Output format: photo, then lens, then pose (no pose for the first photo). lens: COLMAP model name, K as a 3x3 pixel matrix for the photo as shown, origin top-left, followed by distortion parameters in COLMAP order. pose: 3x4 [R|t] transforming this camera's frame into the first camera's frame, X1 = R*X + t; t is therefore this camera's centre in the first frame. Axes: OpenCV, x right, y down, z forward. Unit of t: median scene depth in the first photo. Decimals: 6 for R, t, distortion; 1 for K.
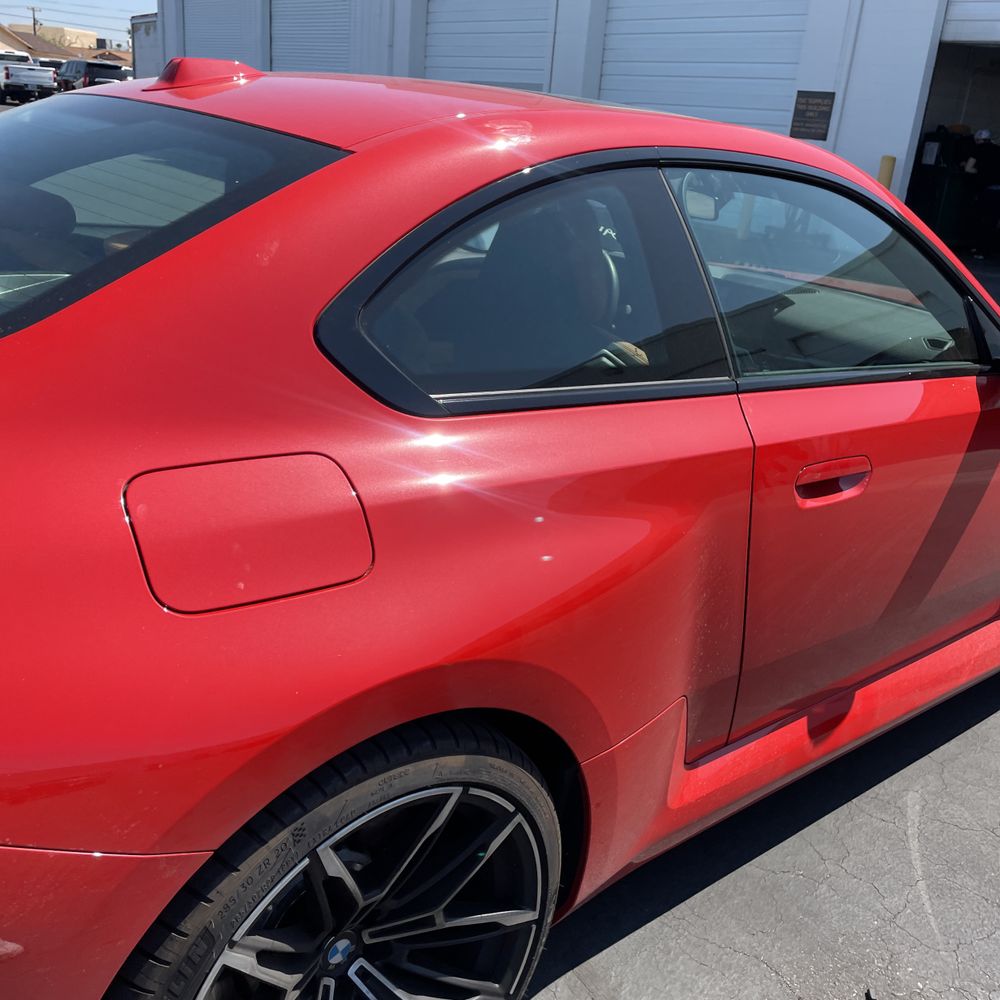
lens RADIAL K [[1009.4, 0, 495.4], [0, 1009.4, 499.4], [0, 0, 1]] dist [0.020336, 0.000000]
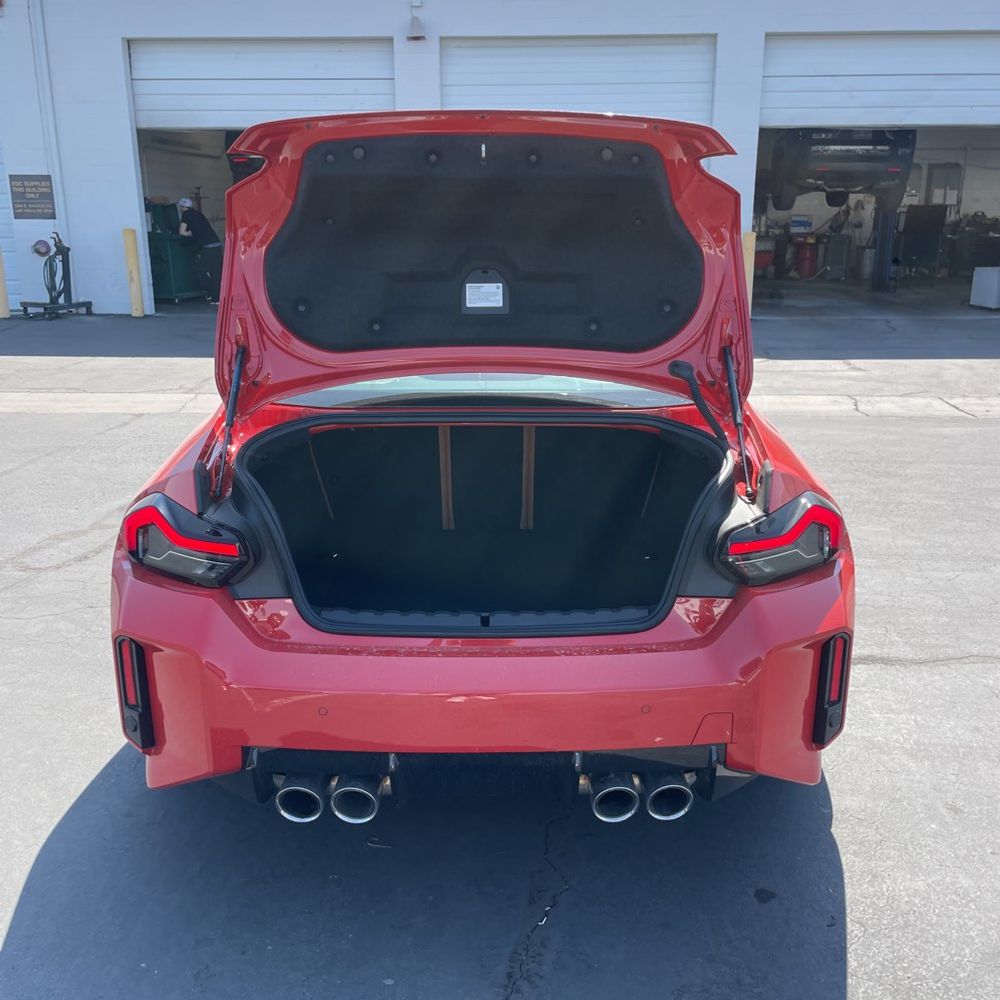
lens RADIAL K [[1009.4, 0, 509.3], [0, 1009.4, 498.2], [0, 0, 1]] dist [0.020336, 0.000000]
pose [[0.646630, -0.285697, 0.707282, -0.218373], [0.319642, 0.943366, 0.088828, -0.021391], [-0.692603, 0.168638, 0.701329, -0.029486]]
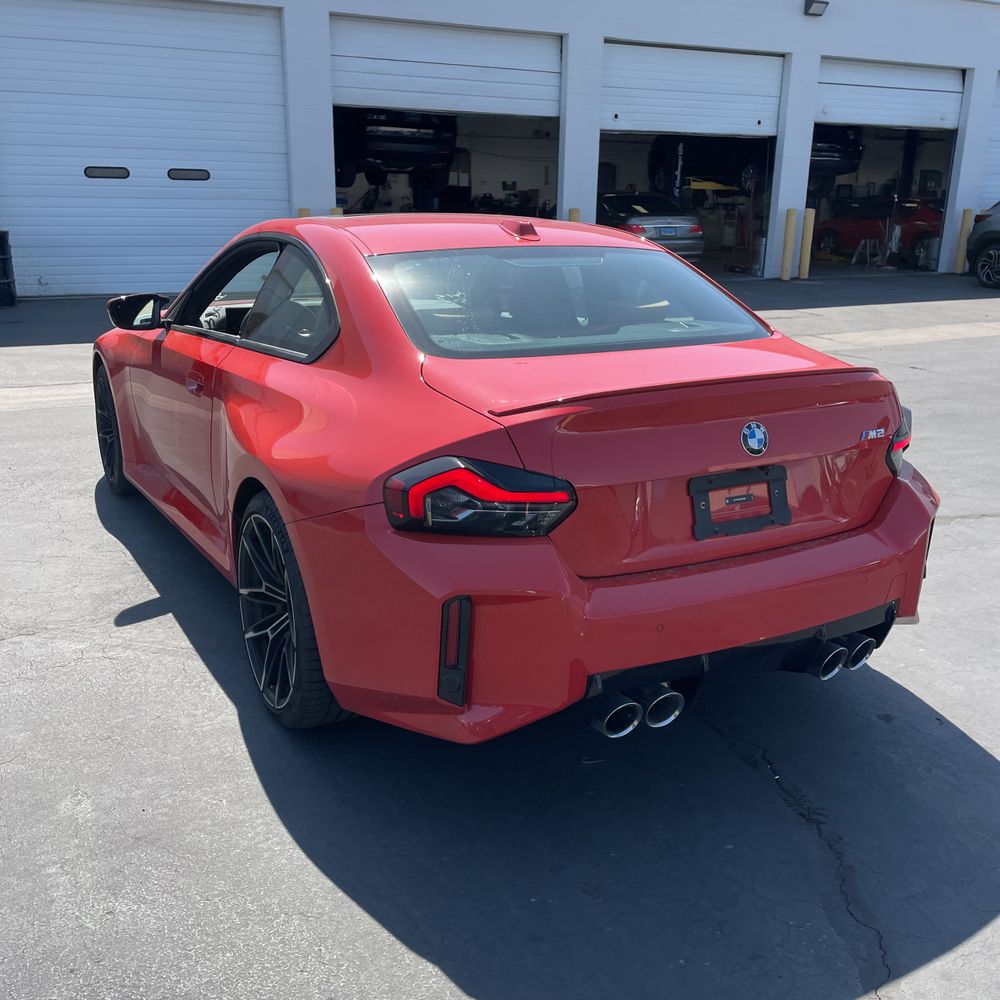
lens RADIAL K [[1009.4, 0, 503.7], [0, 1009.4, 505.8], [0, 0, 1]] dist [0.020336, 0.000000]
pose [[0.206623, -0.361556, 0.909167, -0.293401], [0.344624, 0.896564, 0.278222, -0.062837], [-0.915719, 0.255834, 0.309852, 0.071590]]
